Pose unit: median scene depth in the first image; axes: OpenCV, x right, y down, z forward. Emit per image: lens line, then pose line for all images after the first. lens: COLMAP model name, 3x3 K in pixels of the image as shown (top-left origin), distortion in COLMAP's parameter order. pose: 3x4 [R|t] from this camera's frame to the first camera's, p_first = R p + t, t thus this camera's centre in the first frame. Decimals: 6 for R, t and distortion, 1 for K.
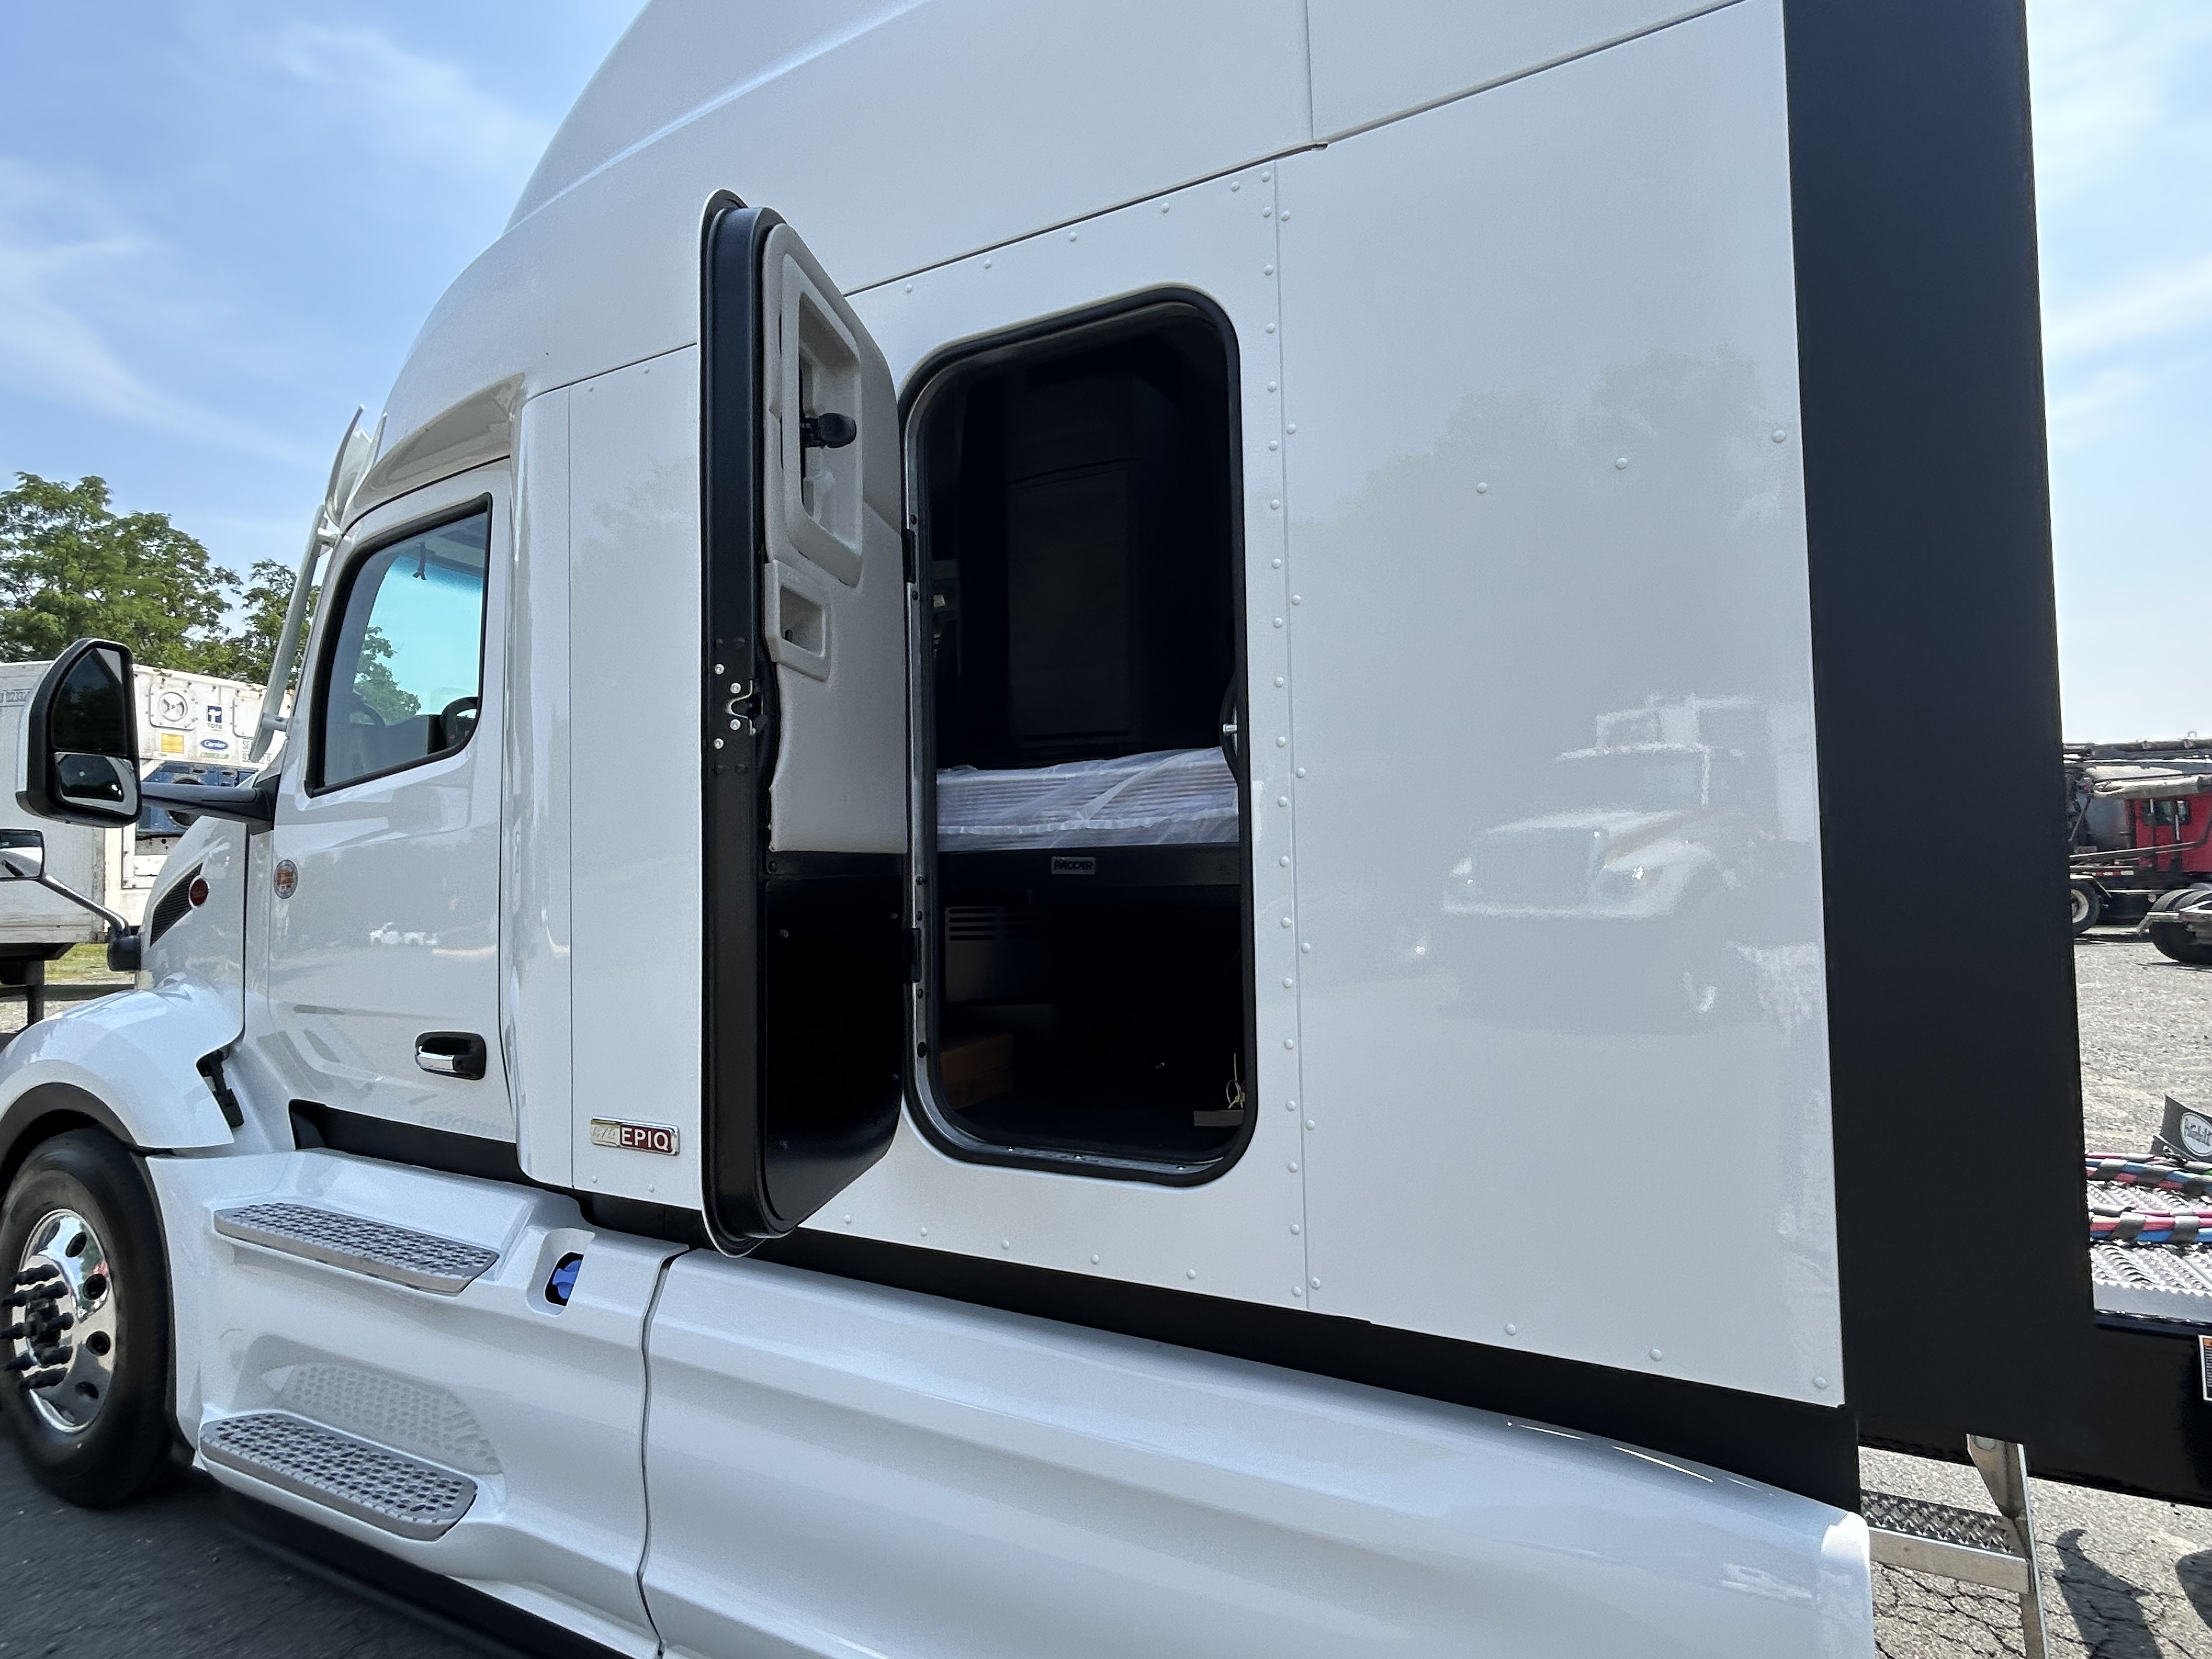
lens RADIAL K [[1179.7, 0, 1112.3], [0, 1179.7, 812.3], [0, 0, 1]] dist [-0.000594, -0.001854]
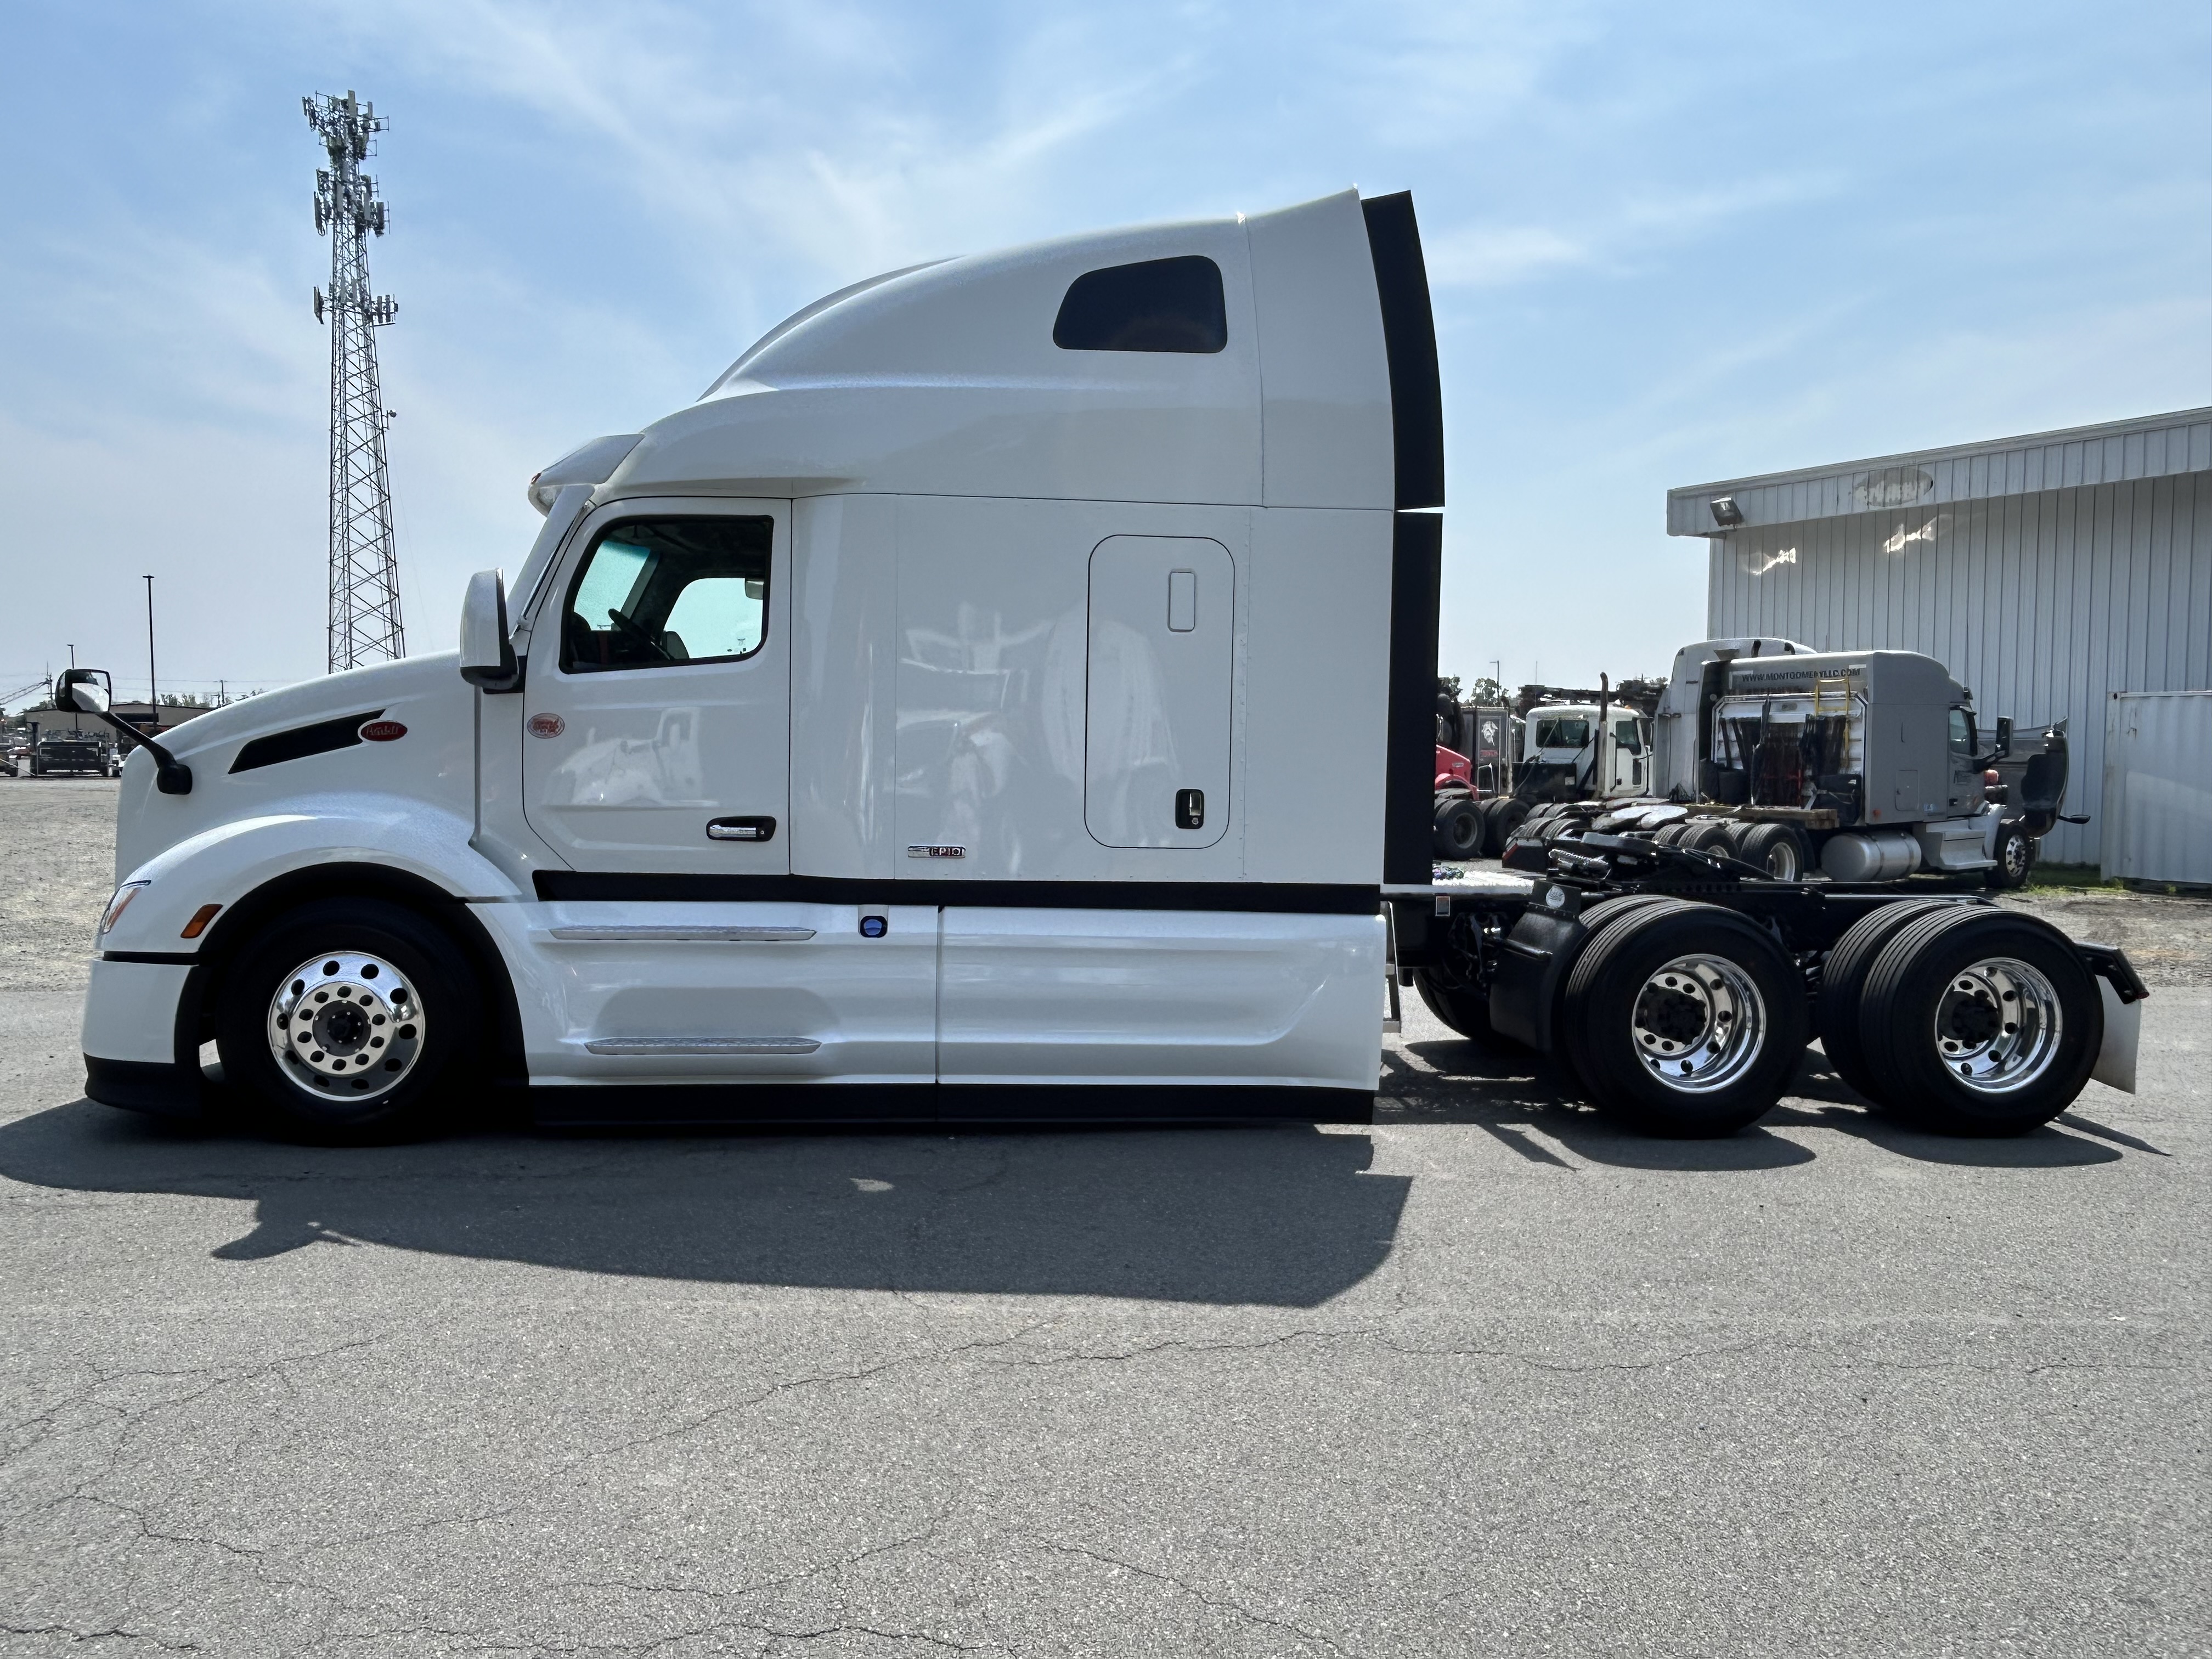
lens RADIAL K [[1484.8, 0, 1134.5], [0, 1484.8, 851.0], [0, 0, 1]] dist [0.001962, 0.002639]
pose [[0.822129, -0.003379, 0.569292, -0.278852], [-0.055644, 0.994717, 0.086262, 0.002249], [-0.566576, -0.102596, 0.817598, -0.246959]]
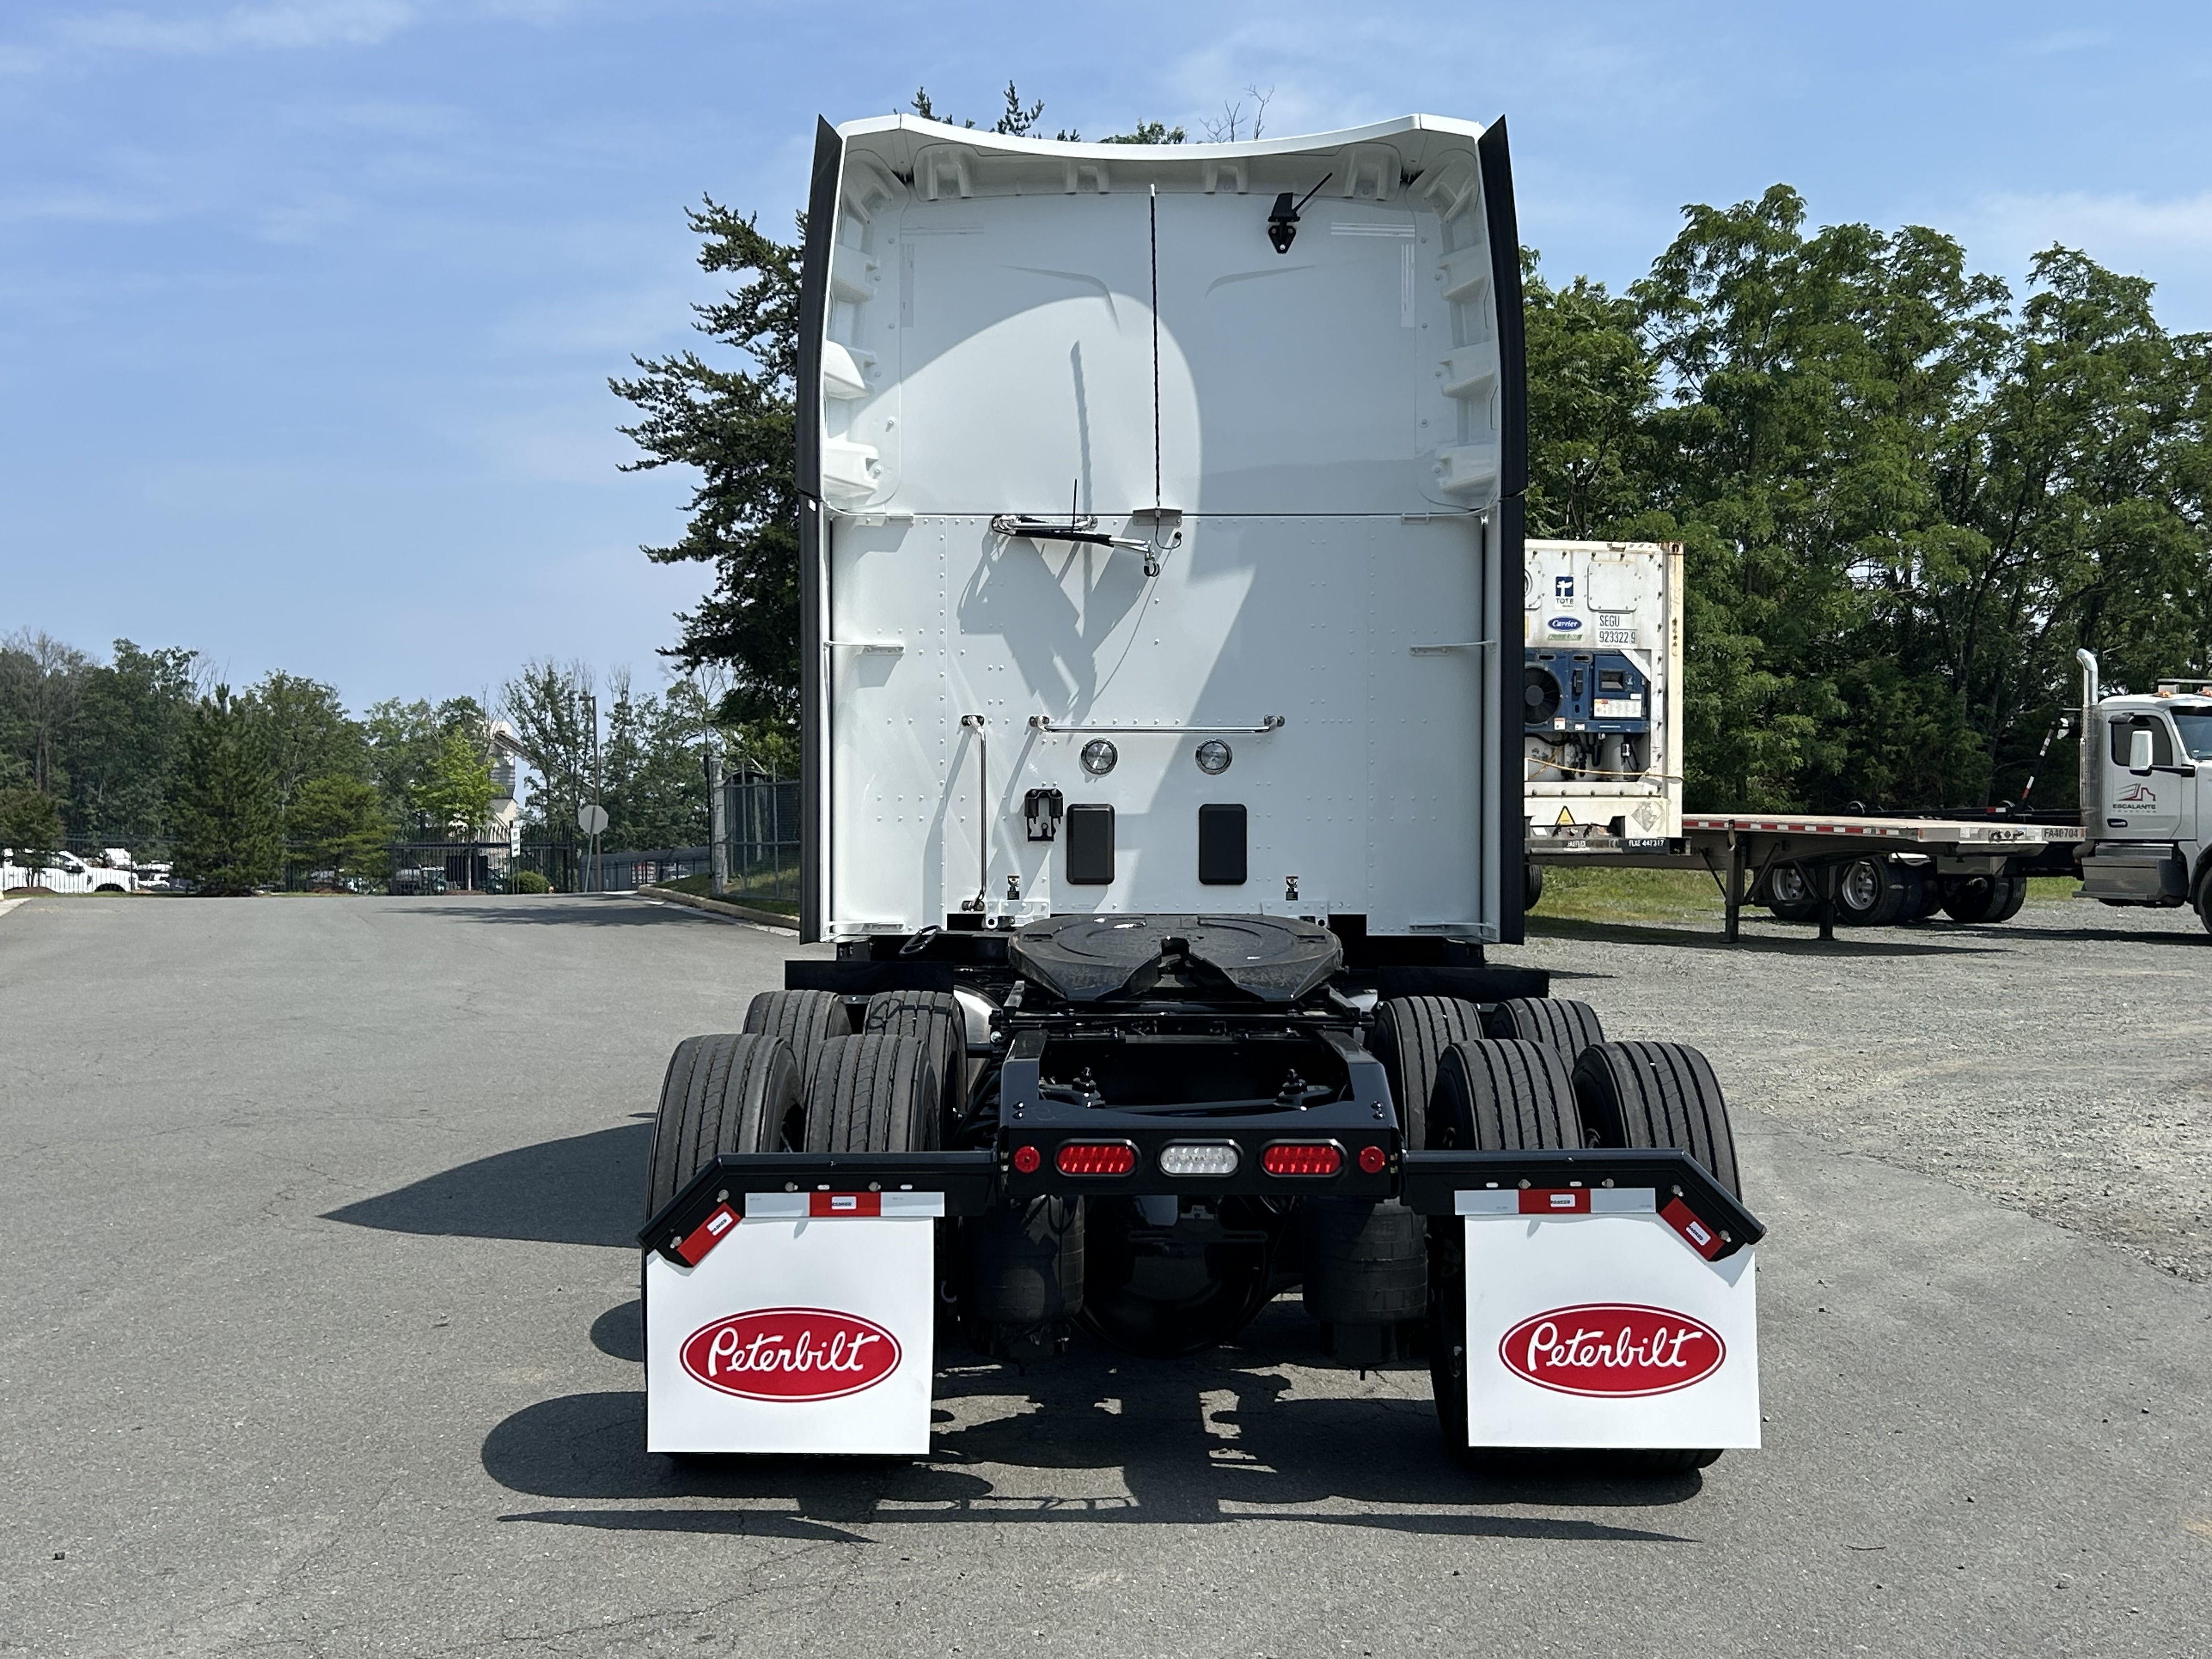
lens RADIAL K [[2644.5, 0, 1123.6], [0, 2644.5, 837.8], [0, 0, 1]] dist [0.124699, 0.000000]
pose [[0.475403, 0.033966, -0.879112, 0.730316], [0.028315, 0.998146, 0.053877, -0.016774], [0.879312, -0.050506, 0.473560, -0.159271]]
